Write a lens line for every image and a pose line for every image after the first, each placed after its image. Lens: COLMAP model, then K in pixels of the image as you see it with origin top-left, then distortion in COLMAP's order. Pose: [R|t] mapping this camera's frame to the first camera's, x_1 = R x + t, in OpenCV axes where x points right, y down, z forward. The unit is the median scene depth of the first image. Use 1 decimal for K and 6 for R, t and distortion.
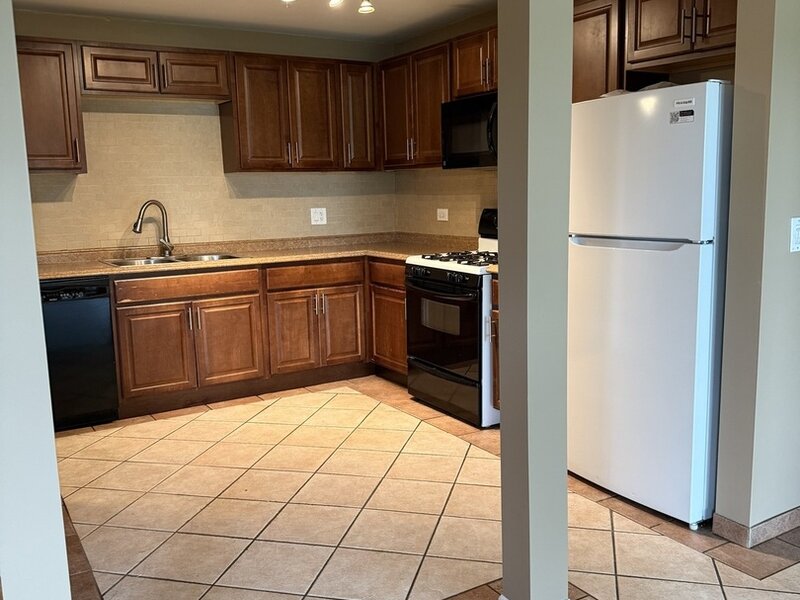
lens RADIAL K [[742.7, 0, 400.0], [0, 742.7, 300.0], [0, 0, 1]] dist [0.151160, -0.266476]
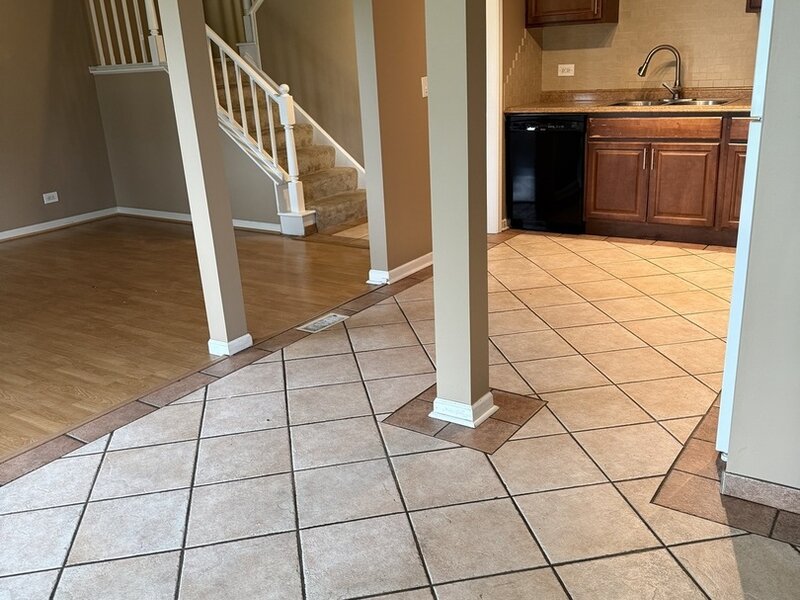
lens RADIAL K [[742.7, 0, 400.0], [0, 742.7, 300.0], [0, 0, 1]] dist [0.151160, -0.266476]
pose [[0.408287, 0.287091, -0.866534, 0.580764], [-0.095674, 0.957488, 0.272146, -0.042821], [0.907826, -0.028209, 0.418397, 0.196984]]
